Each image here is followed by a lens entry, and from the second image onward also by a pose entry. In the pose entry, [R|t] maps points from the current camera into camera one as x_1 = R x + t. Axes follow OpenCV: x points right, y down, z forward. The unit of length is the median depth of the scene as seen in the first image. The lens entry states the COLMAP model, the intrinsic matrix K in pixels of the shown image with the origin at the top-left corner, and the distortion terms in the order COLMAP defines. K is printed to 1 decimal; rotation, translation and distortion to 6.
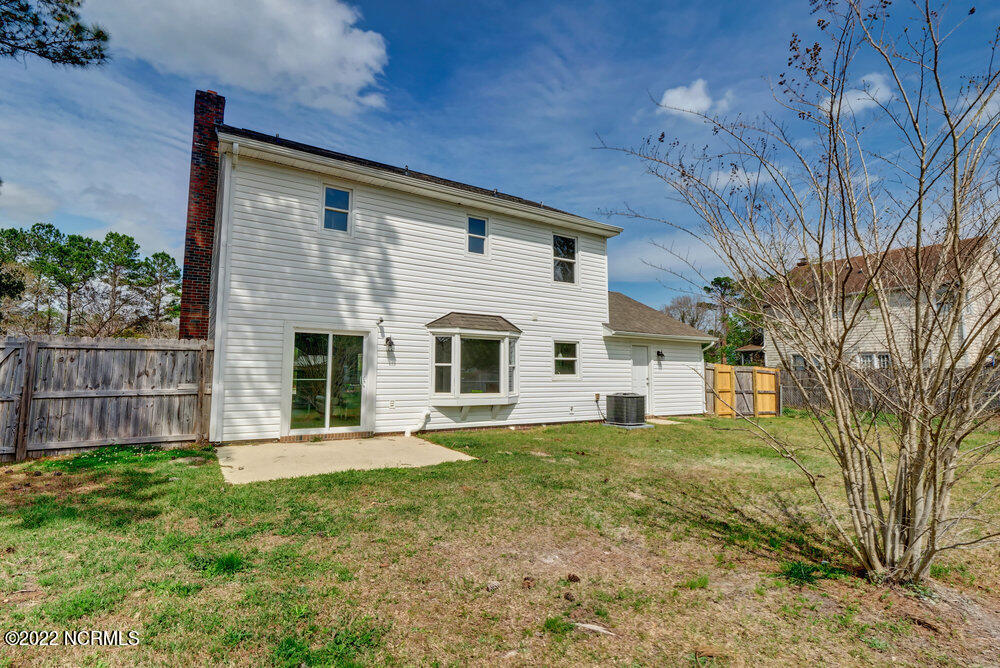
lens RADIAL K [[485.3, 0, 497.5], [0, 485.3, 331.1], [0, 0, 1]] dist [-0.015302, 0.001049]
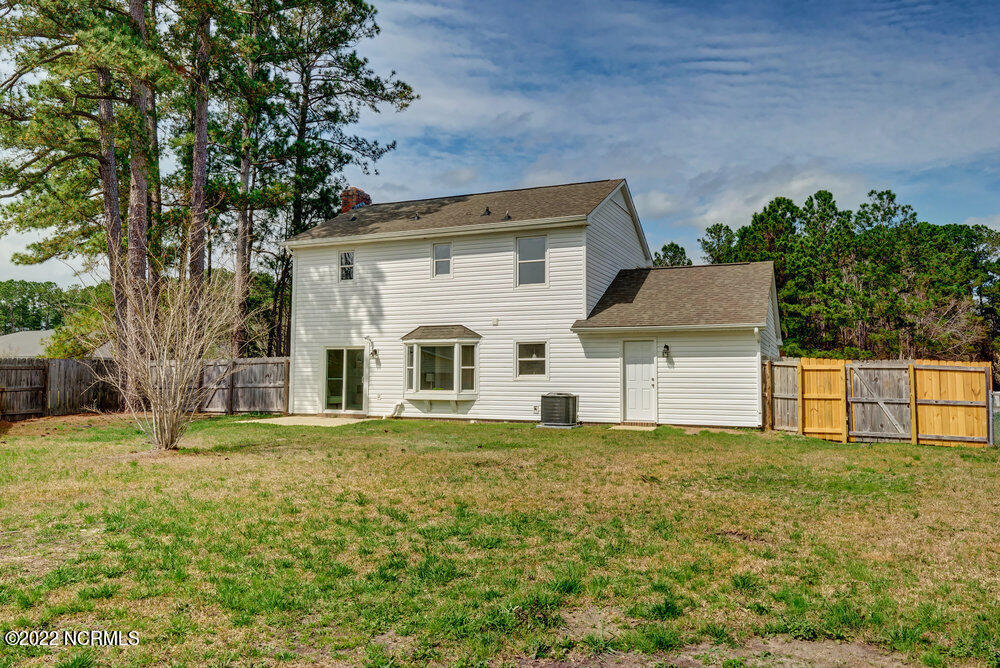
lens RADIAL K [[751.0, 0, 500.0], [0, 751.0, 334.0], [0, 0, 1]] dist [0.005146, 0.001210]
pose [[0.547144, -0.059424, -0.834927, 1.669121], [0.071988, 0.997122, -0.023792, 0.043071], [0.833937, -0.047087, 0.549846, 0.091967]]
